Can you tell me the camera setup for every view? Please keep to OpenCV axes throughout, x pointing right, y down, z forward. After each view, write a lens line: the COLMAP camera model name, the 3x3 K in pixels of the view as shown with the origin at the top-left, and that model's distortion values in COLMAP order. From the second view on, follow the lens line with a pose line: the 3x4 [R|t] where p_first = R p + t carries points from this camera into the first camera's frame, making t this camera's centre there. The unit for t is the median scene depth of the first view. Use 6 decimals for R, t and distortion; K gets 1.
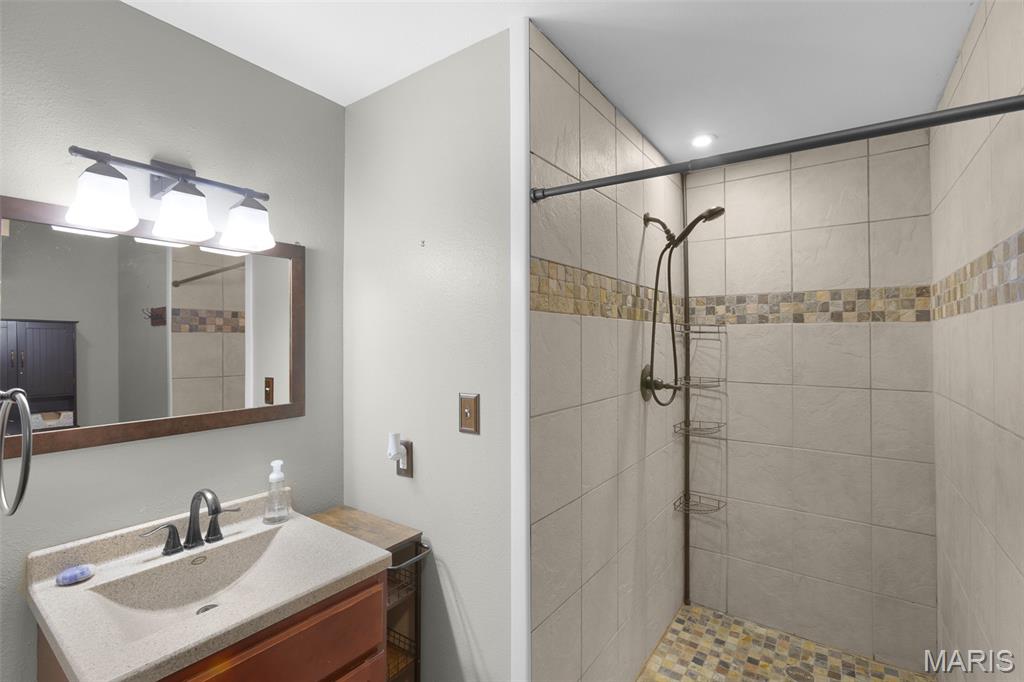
lens RADIAL K [[484.1, 0, 510.3], [0, 484.1, 338.2], [0, 0, 1]] dist [-0.003750, 0.007143]
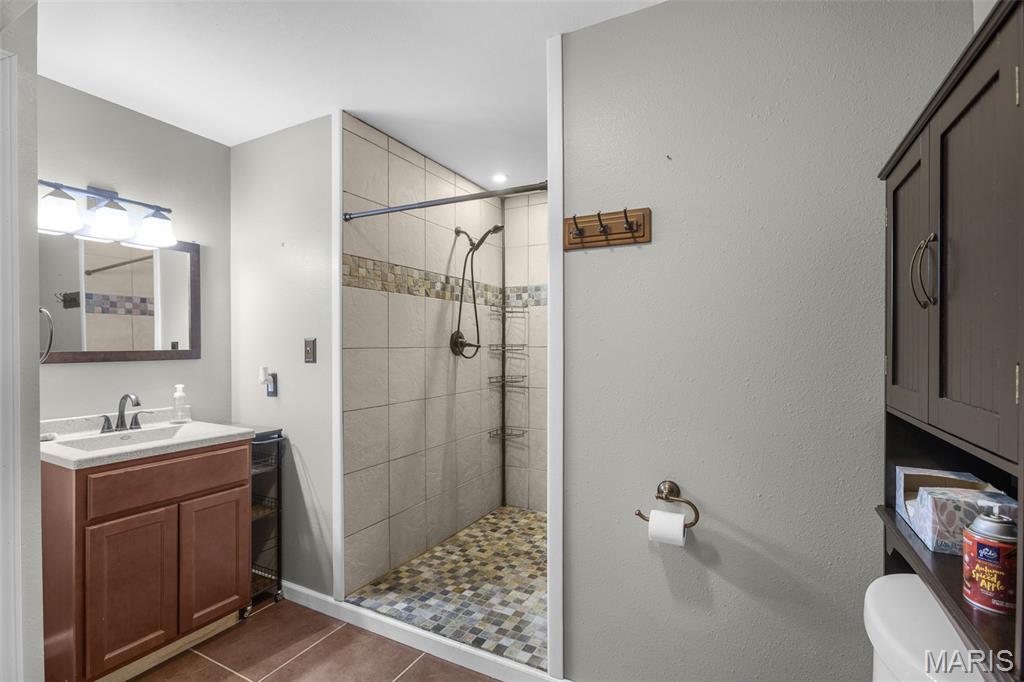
lens RADIAL K [[484.1, 0, 521.3], [0, 484.1, 345.4], [0, 0, 1]] dist [-0.003750, 0.007143]
pose [[0.988441, -0.006714, 0.151457, 0.292361], [0.005531, 0.999951, 0.008230, 0.102263], [-0.151505, -0.007297, 0.988430, -0.556734]]
